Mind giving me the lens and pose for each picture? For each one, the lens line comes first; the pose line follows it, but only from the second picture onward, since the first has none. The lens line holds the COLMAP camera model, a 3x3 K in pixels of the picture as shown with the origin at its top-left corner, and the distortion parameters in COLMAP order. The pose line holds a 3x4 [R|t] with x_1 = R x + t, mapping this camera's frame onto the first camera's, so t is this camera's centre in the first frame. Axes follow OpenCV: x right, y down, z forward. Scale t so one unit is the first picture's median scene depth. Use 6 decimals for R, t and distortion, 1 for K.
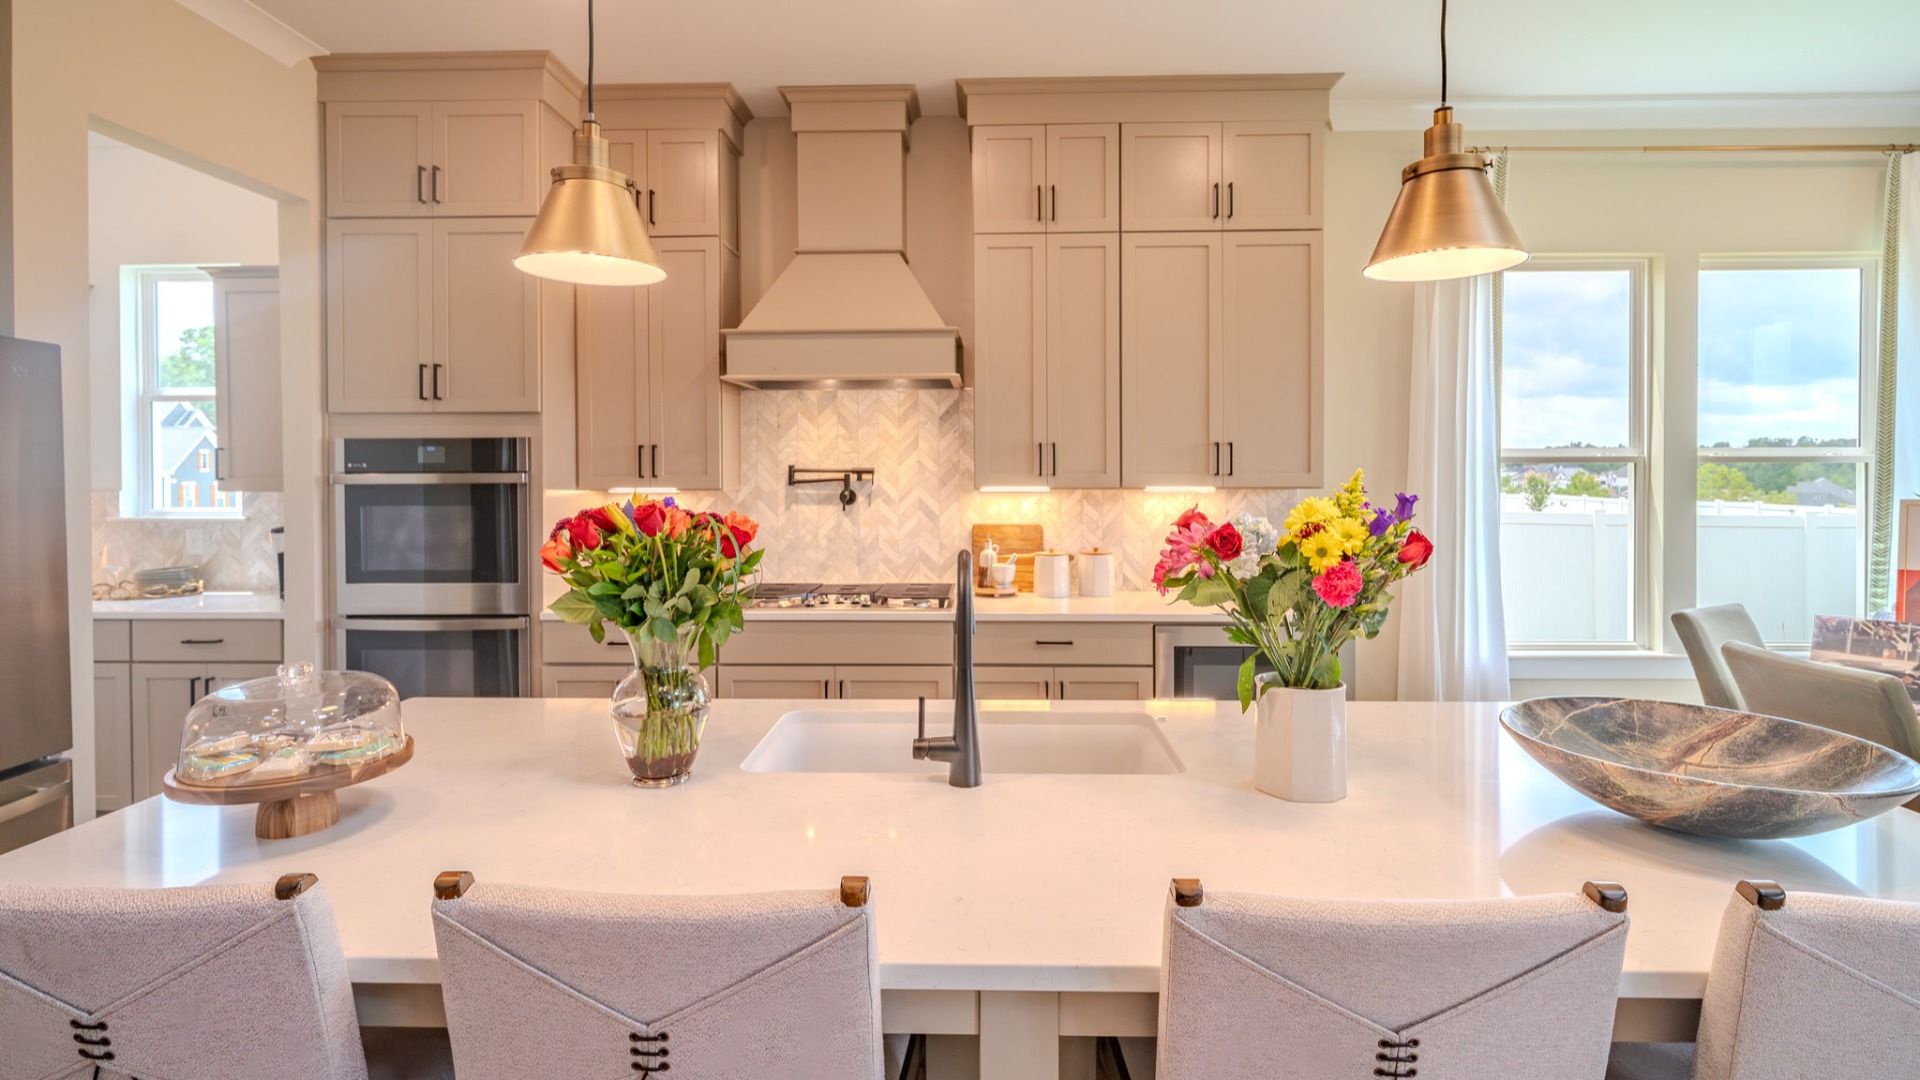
lens RADIAL K [[890.5, 0, 970.3], [0, 890.5, 484.8], [0, 0, 1]] dist [-0.000394, -0.000588]
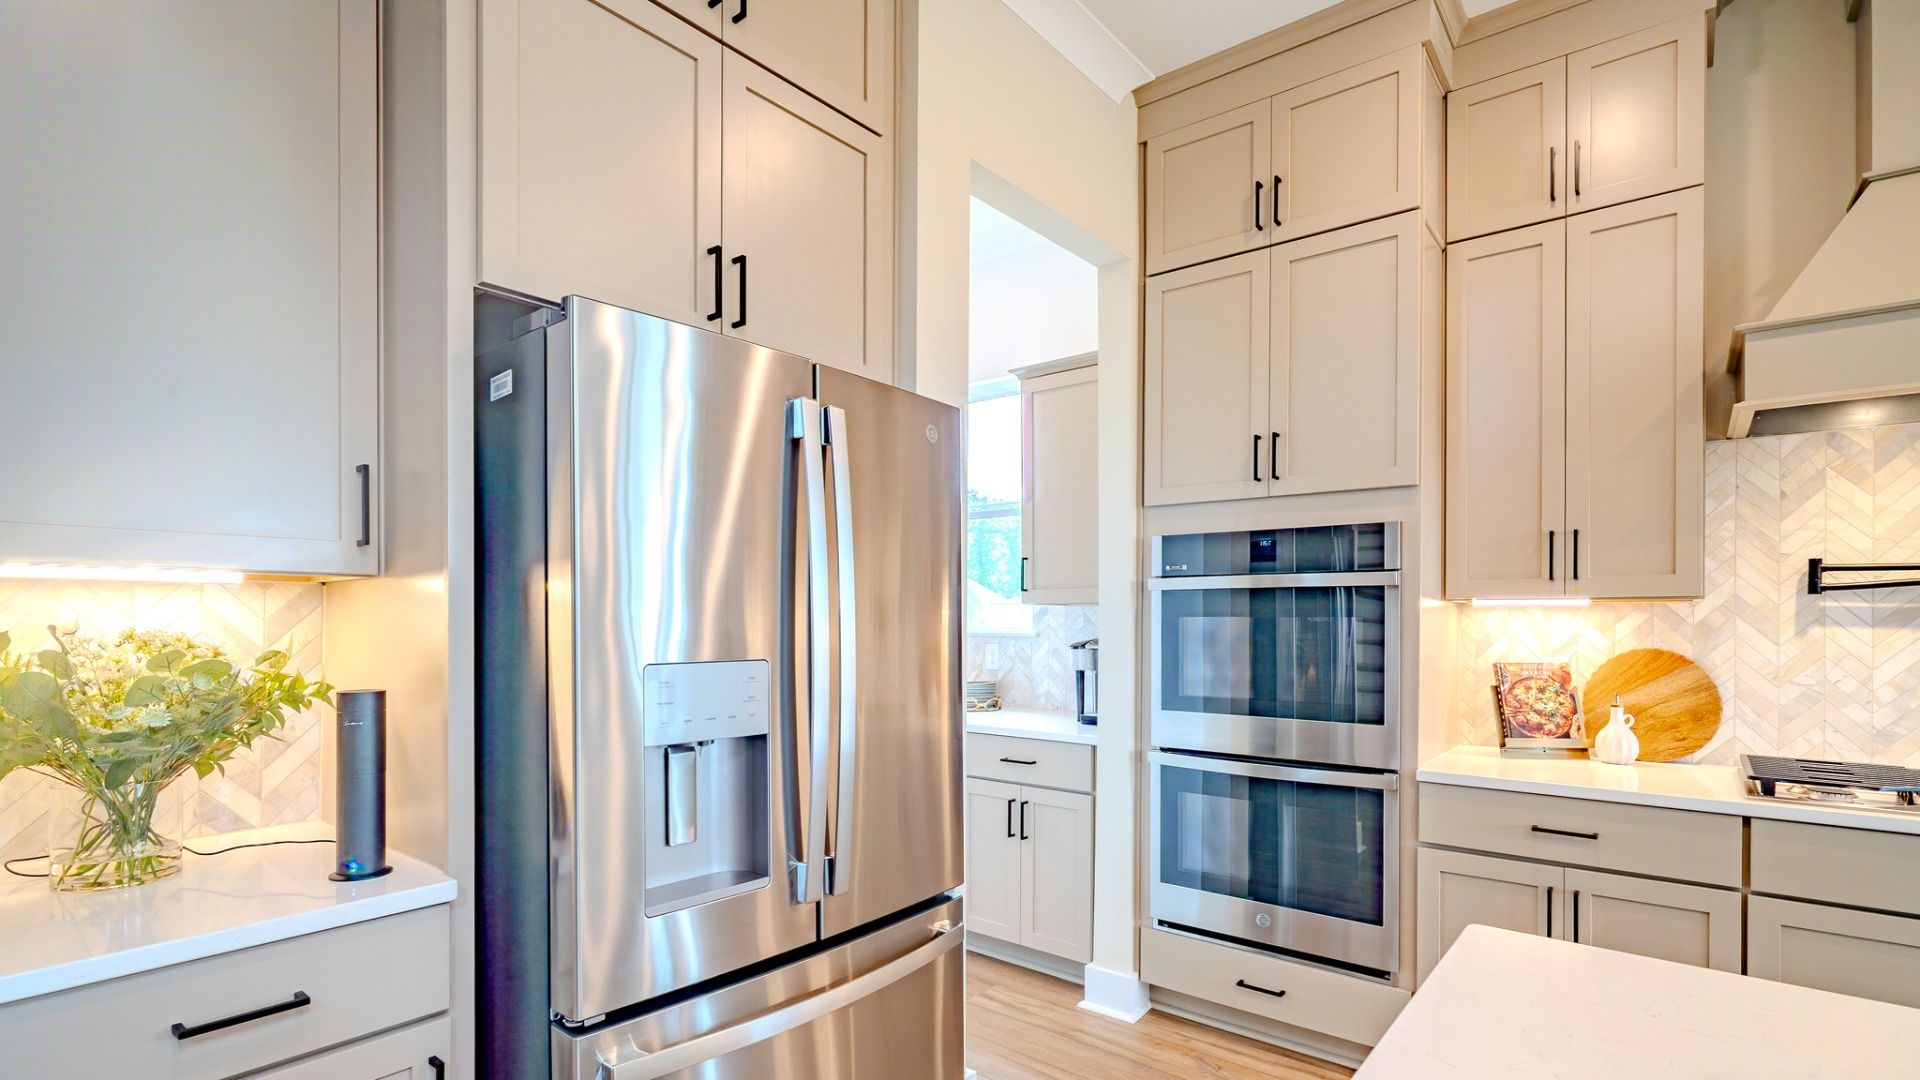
lens RADIAL K [[906.9, 0, 967.0], [0, 906.9, 620.3], [0, 0, 1]] dist [-0.003728, 0.000179]
pose [[0.789513, 0.008167, -0.613680, -0.276551], [-0.013015, 0.999909, -0.003437, 0.027795], [0.613596, 0.010700, 0.789548, 0.184167]]
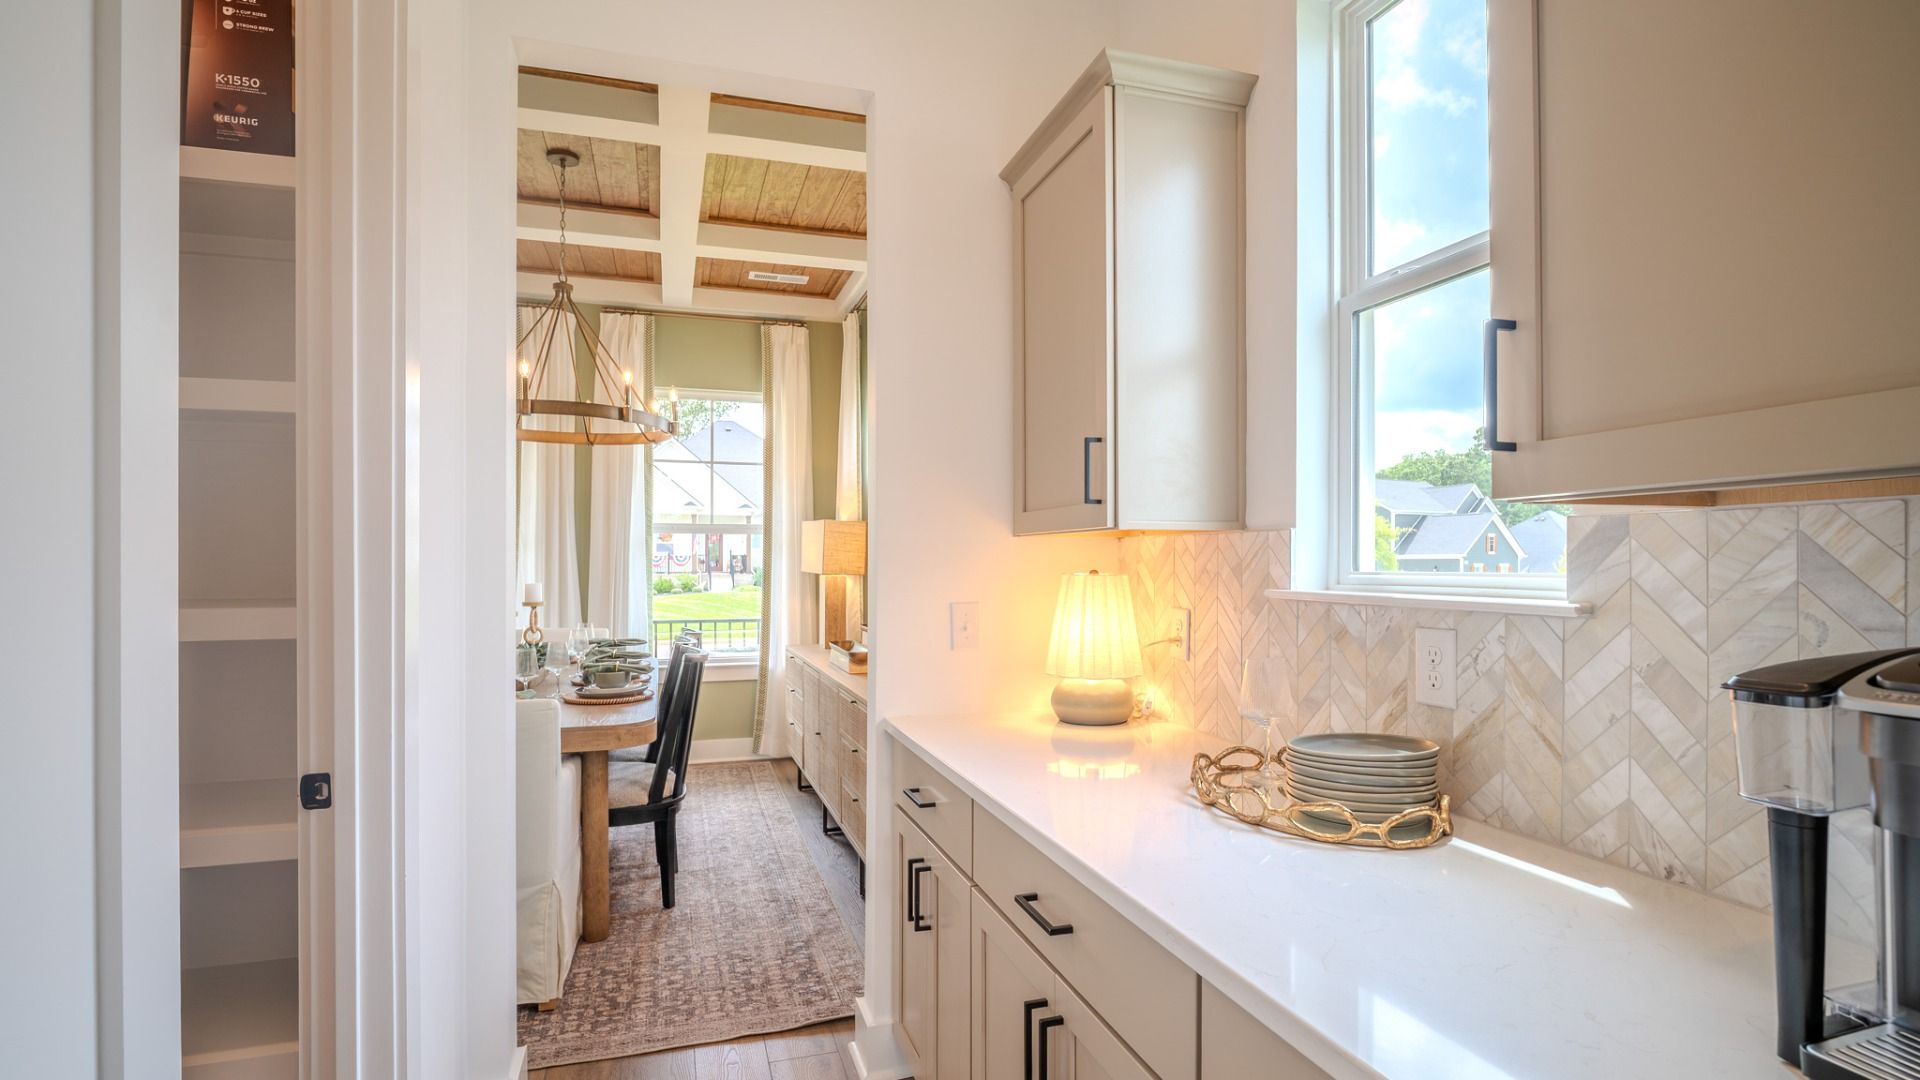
lens RADIAL K [[911.4, 0, 964.3], [0, 911.4, 560.3], [0, 0, 1]] dist [-0.000510, 0.000127]
pose [[0.329075, 0.001117, -0.944303, -0.608300], [-0.009281, 0.999955, -0.002051, 0.025243], [0.944258, 0.009439, 0.329070, 0.723032]]
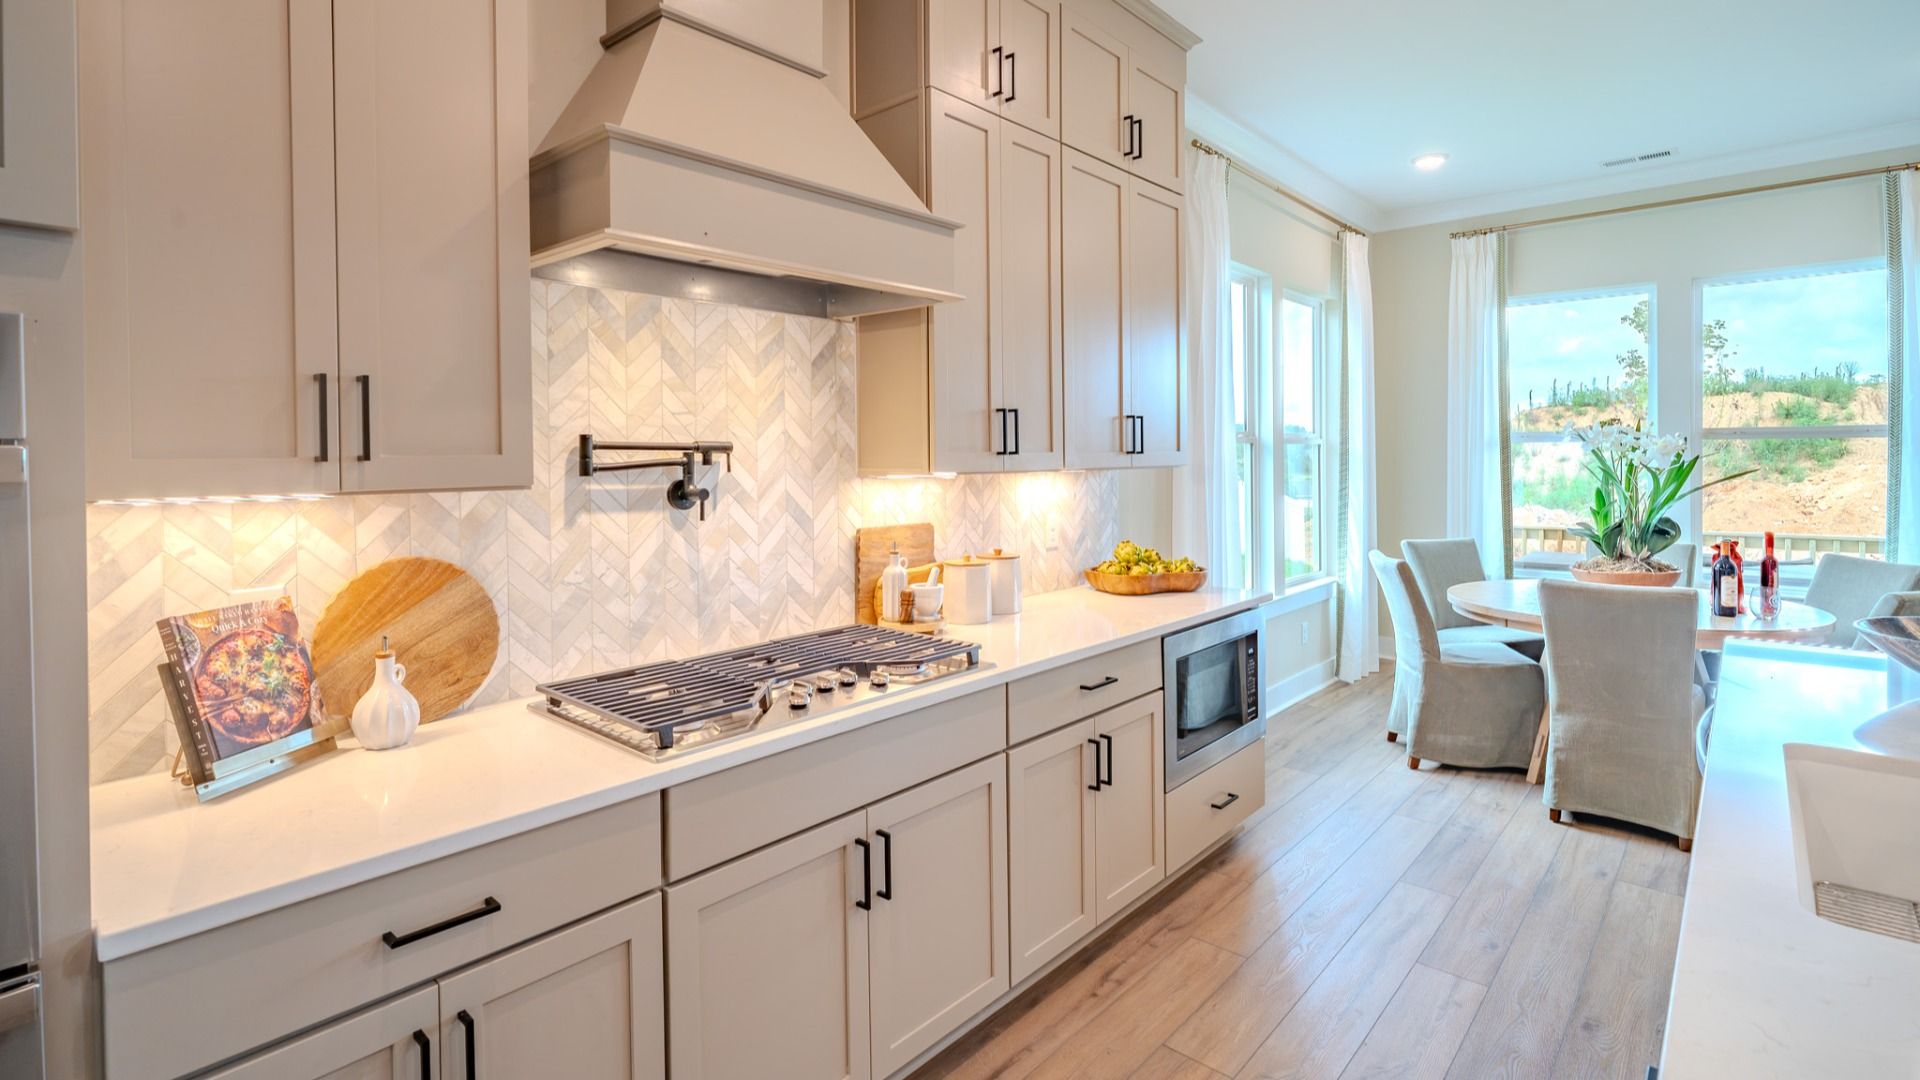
lens RADIAL K [[886.4, 0, 968.5], [0, 886.4, 465.2], [0, 0, 1]] dist [0.000338, 0.000058]
pose [[0.647782, -0.010585, 0.761752, -0.440823], [0.013701, 0.999904, 0.002243, -0.003198], [-0.761702, 0.008984, 0.647865, 0.514653]]
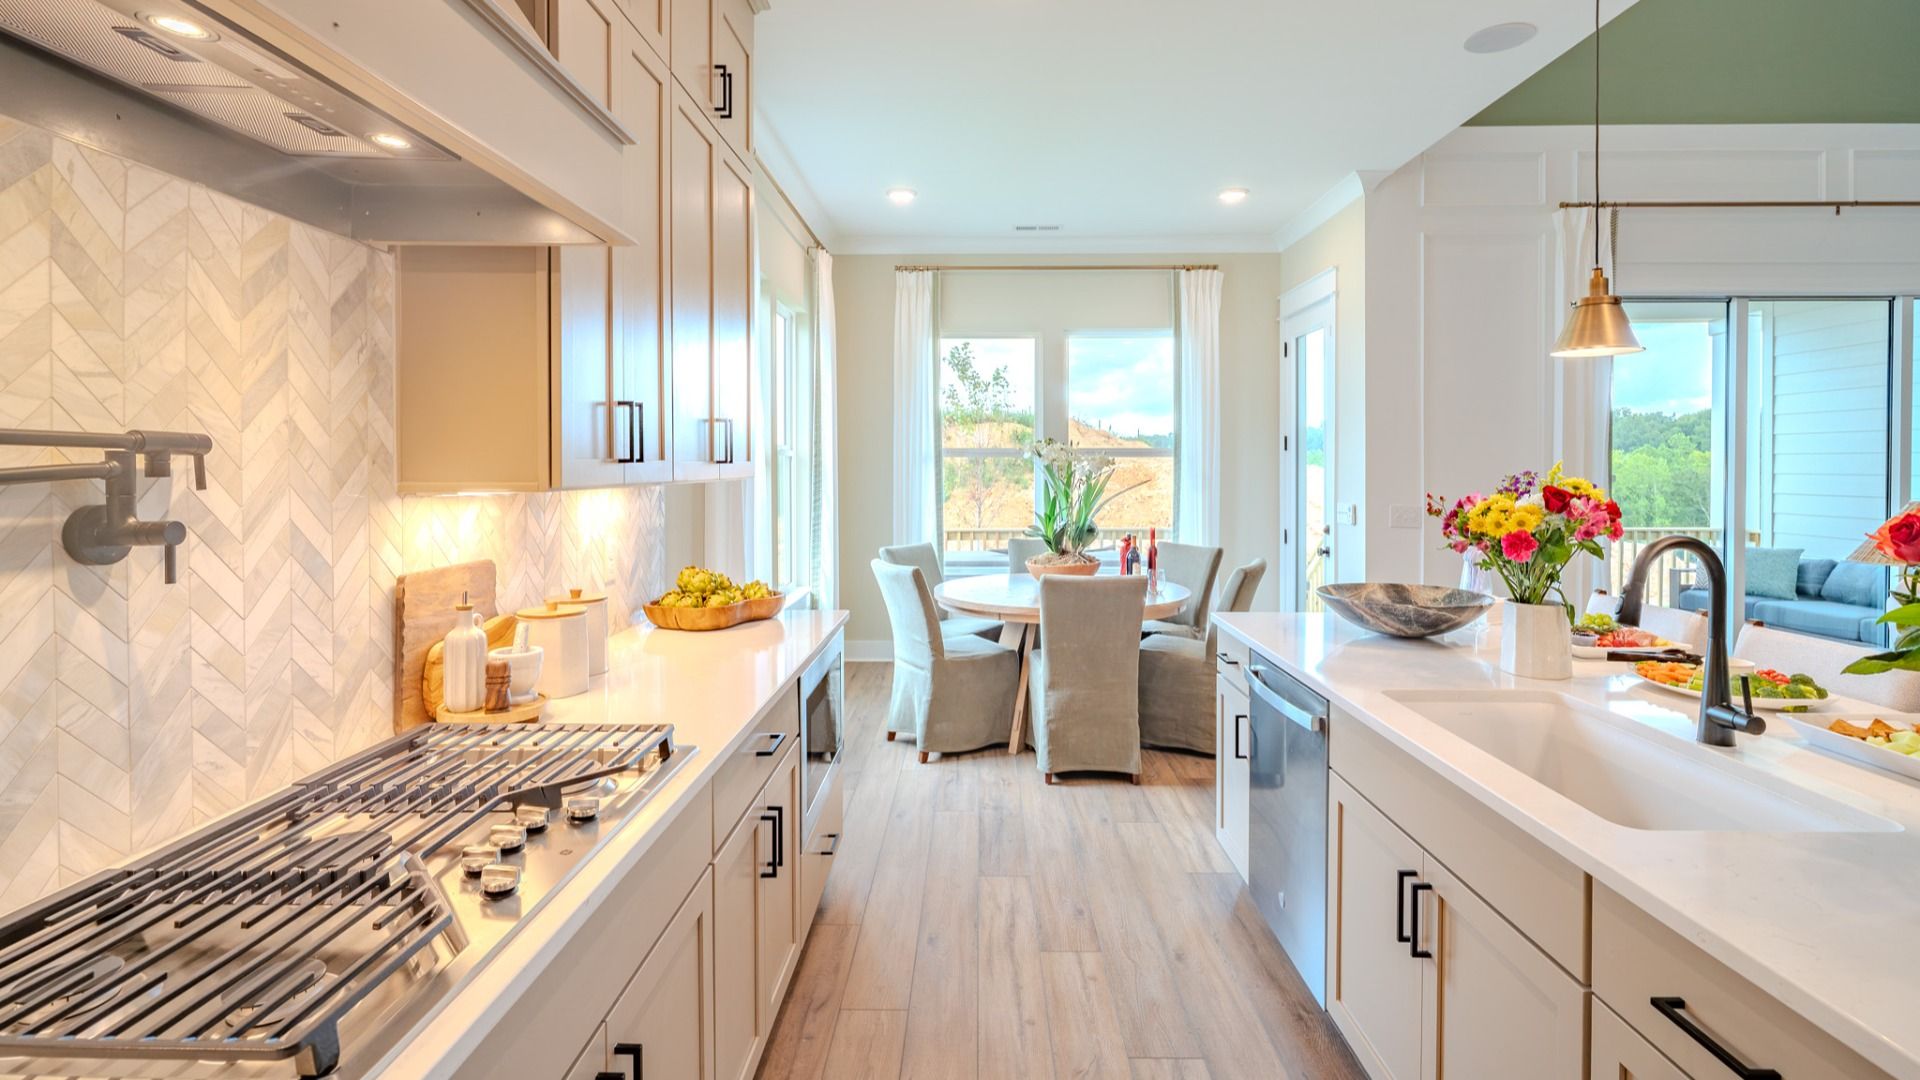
lens RADIAL K [[885.8, 0, 963.4], [0, 885.8, 474.4], [0, 0, 1]] dist [-0.002544, 0.000084]
pose [[-0.002536, -0.007764, 0.999967, -0.415349], [0.008915, 0.999930, 0.007786, -0.004953], [-0.999957, 0.008934, -0.002467, 0.734468]]
